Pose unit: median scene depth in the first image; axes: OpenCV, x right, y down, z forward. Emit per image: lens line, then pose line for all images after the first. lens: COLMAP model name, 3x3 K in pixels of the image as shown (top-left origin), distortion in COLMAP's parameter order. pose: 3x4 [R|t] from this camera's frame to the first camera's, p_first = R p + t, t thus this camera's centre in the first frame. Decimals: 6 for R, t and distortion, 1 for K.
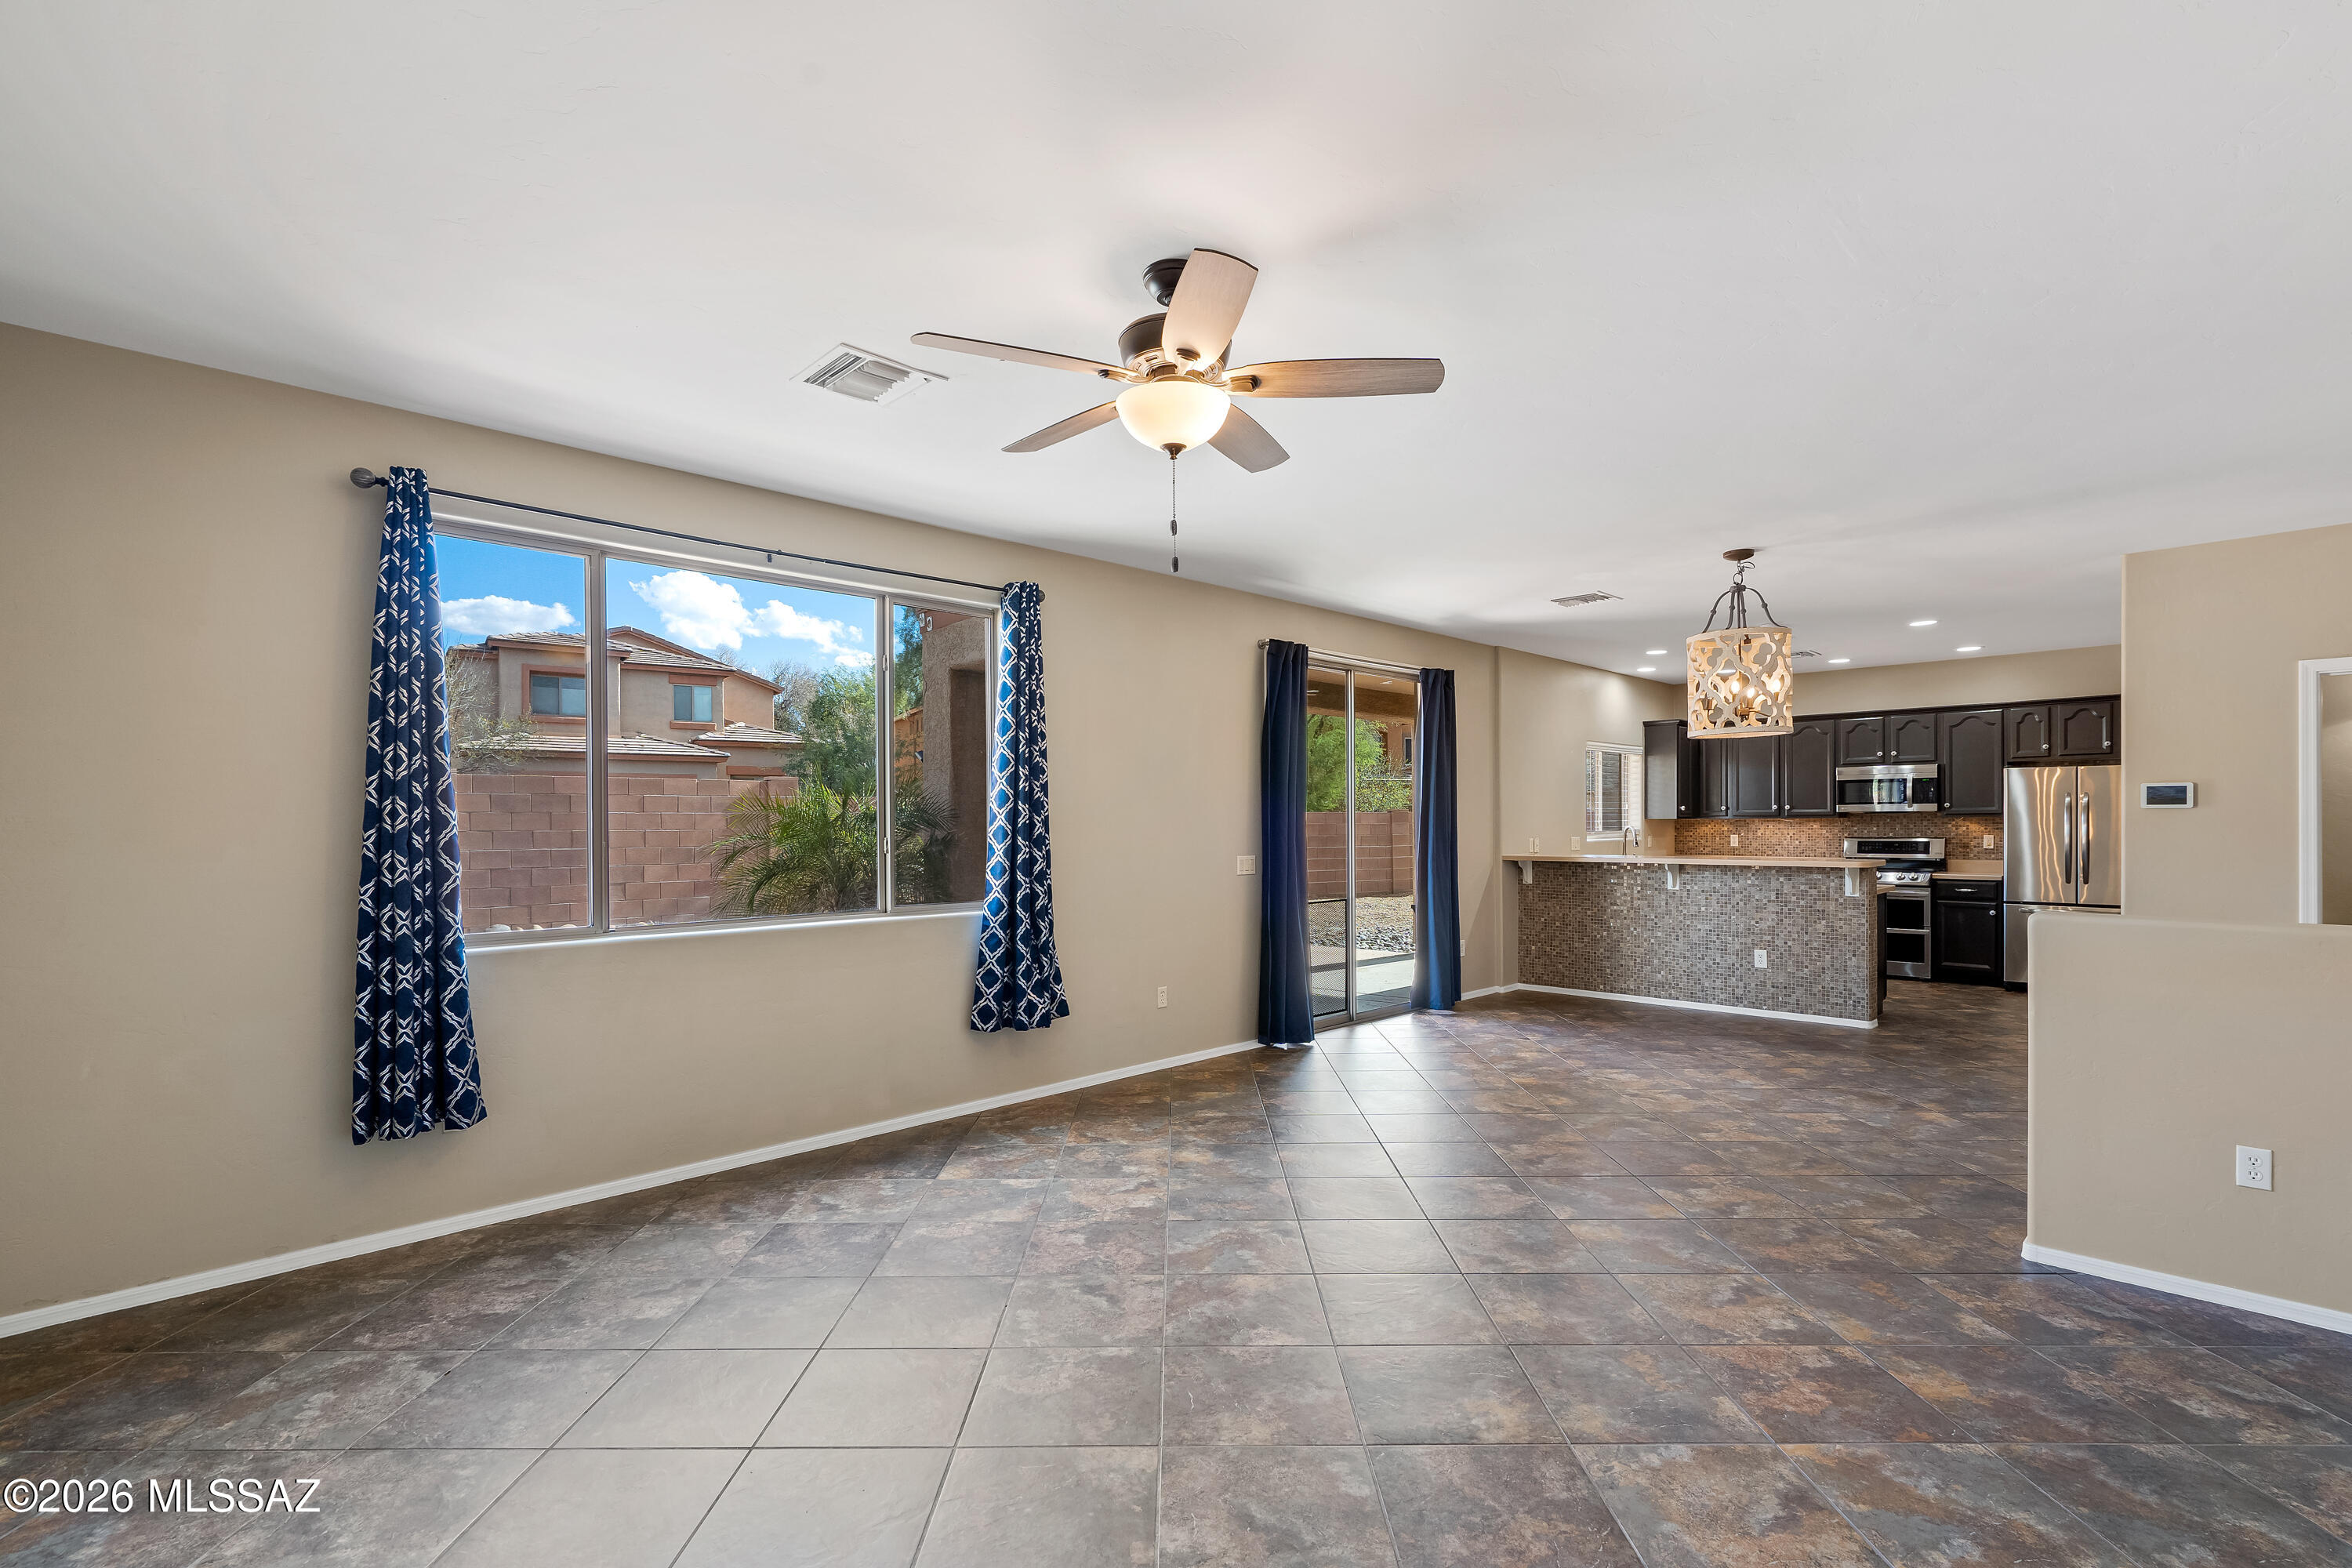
lens RADIAL K [[1077.5, 0, 1184.3], [0, 1077.5, 801.5], [0, 0, 1]] dist [-0.005921, 0.001808]
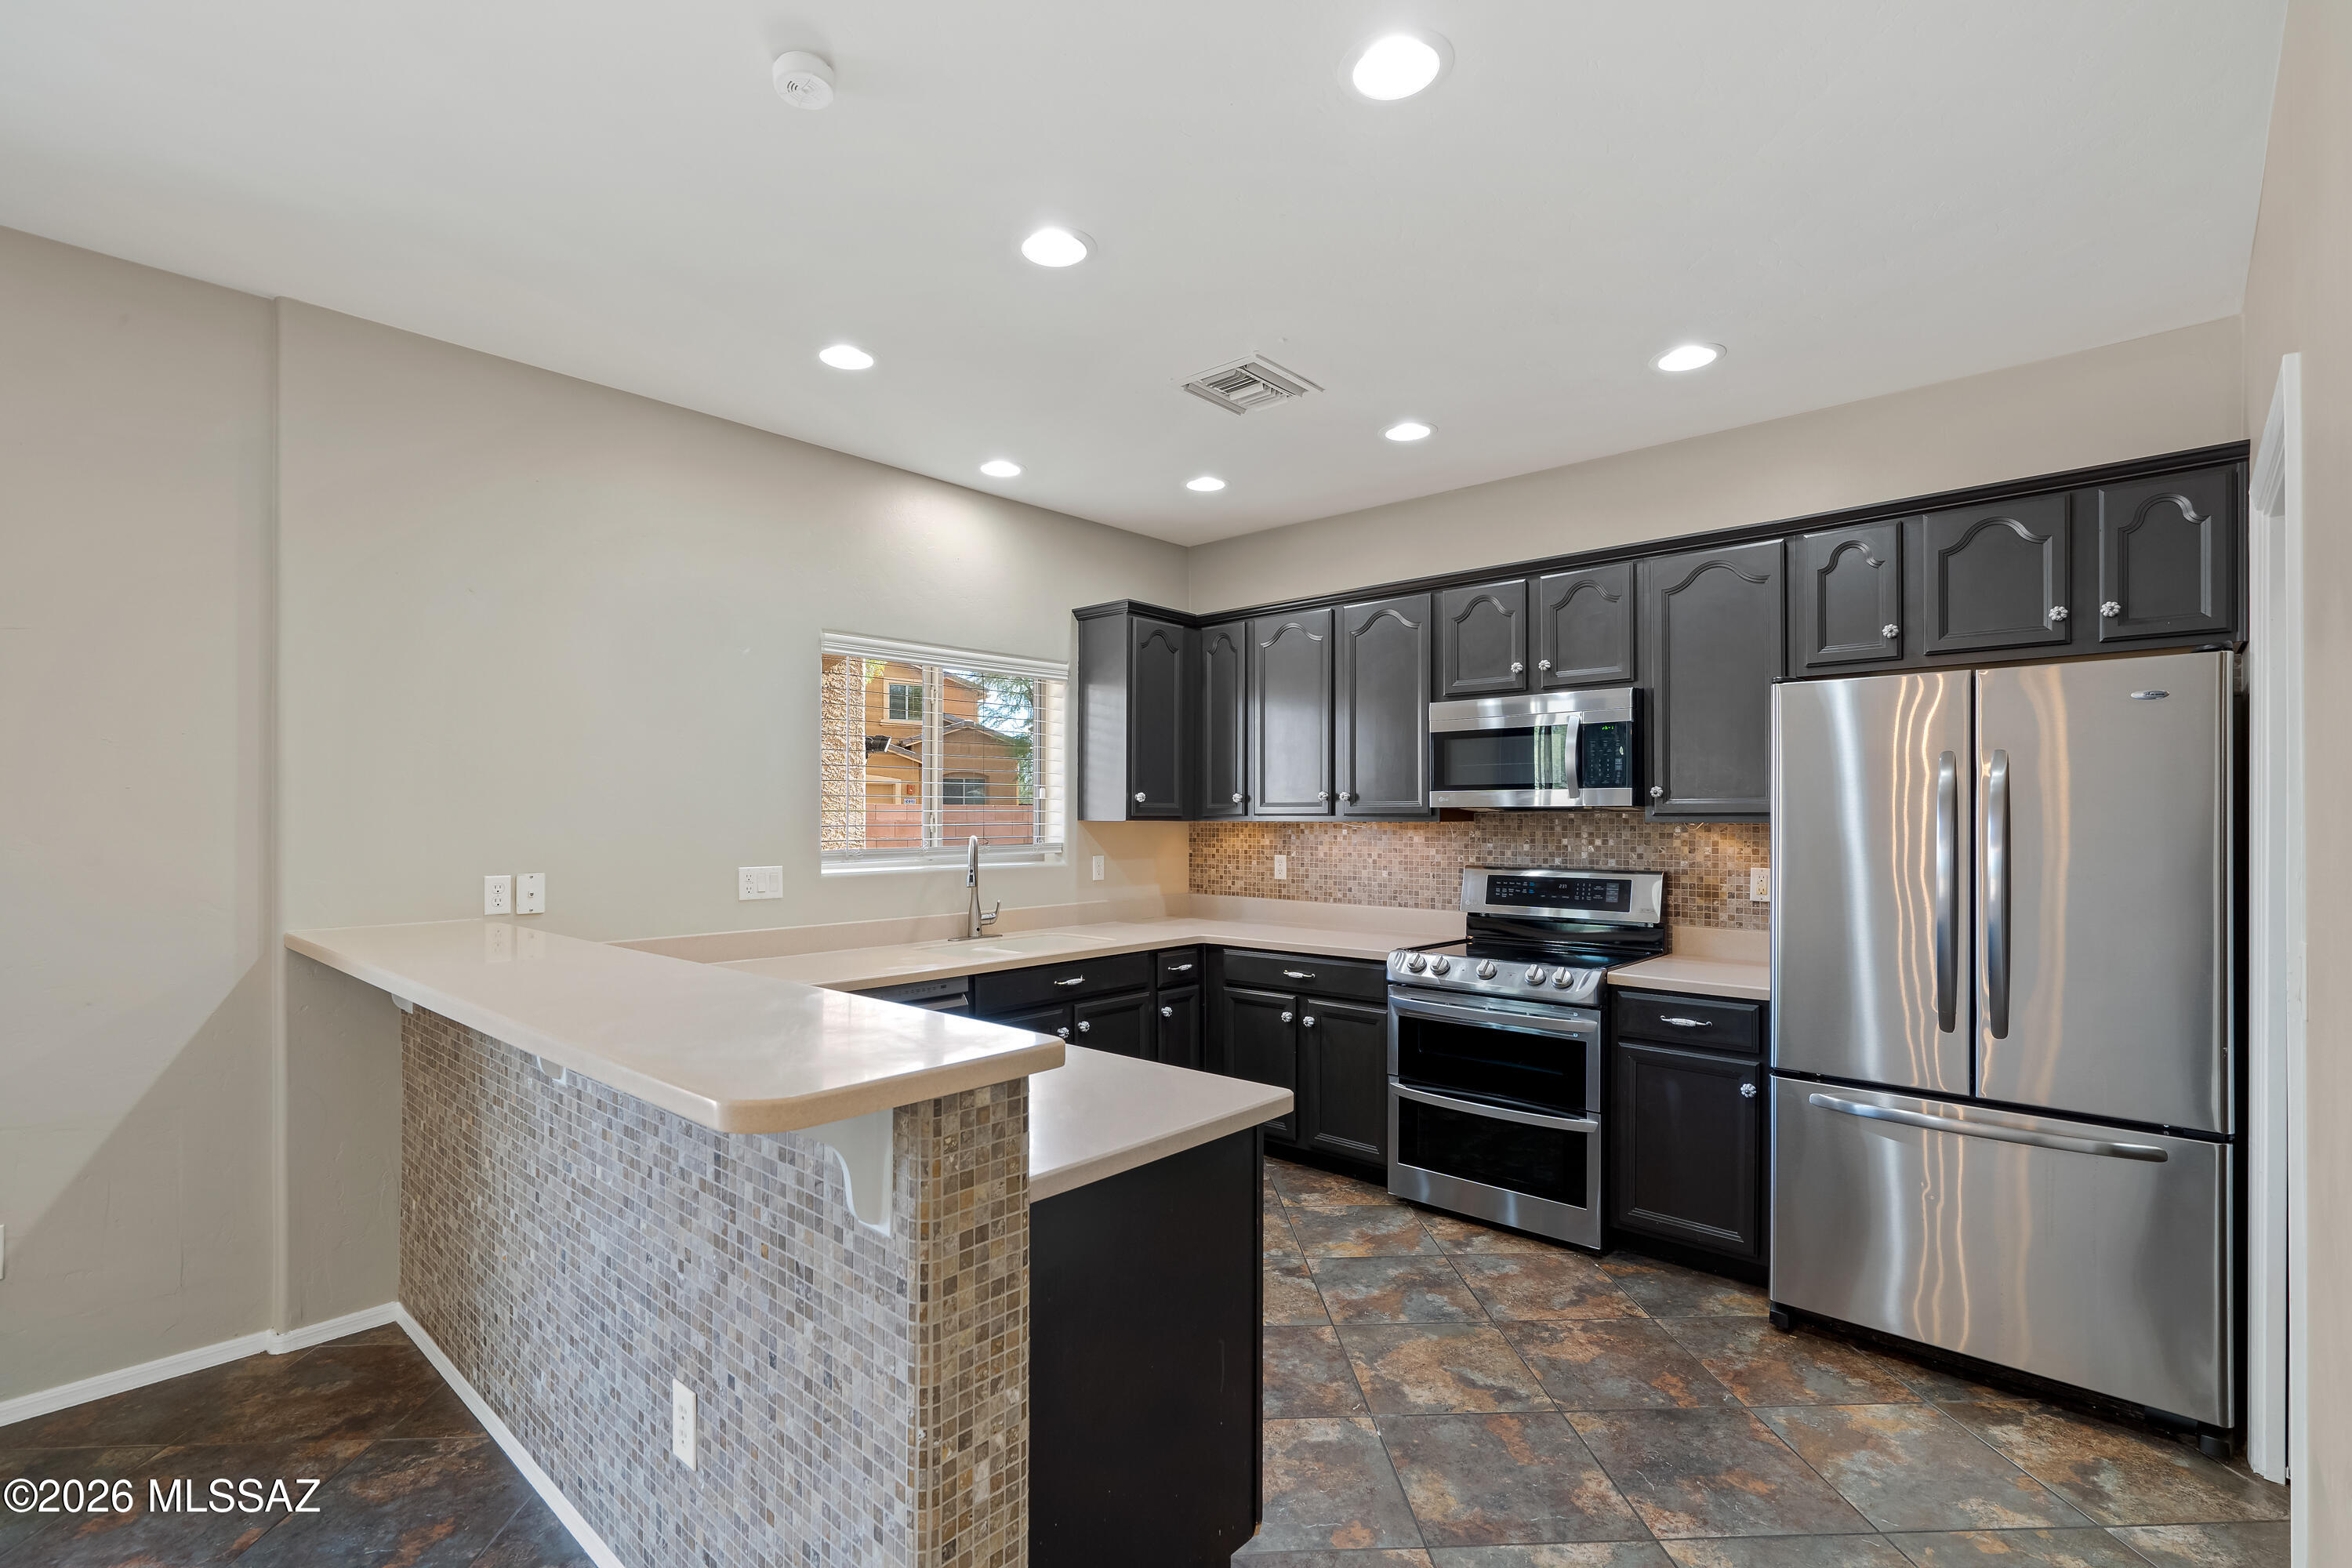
lens RADIAL K [[1077.5, 0, 1168.3], [0, 1077.5, 786.5], [0, 0, 1]] dist [-0.005921, 0.001808]
pose [[0.998995, 0.004581, 0.044593, 0.512729], [-0.004260, 0.999964, -0.007278, 0.005195], [-0.044625, 0.007081, 0.998979, 0.613382]]
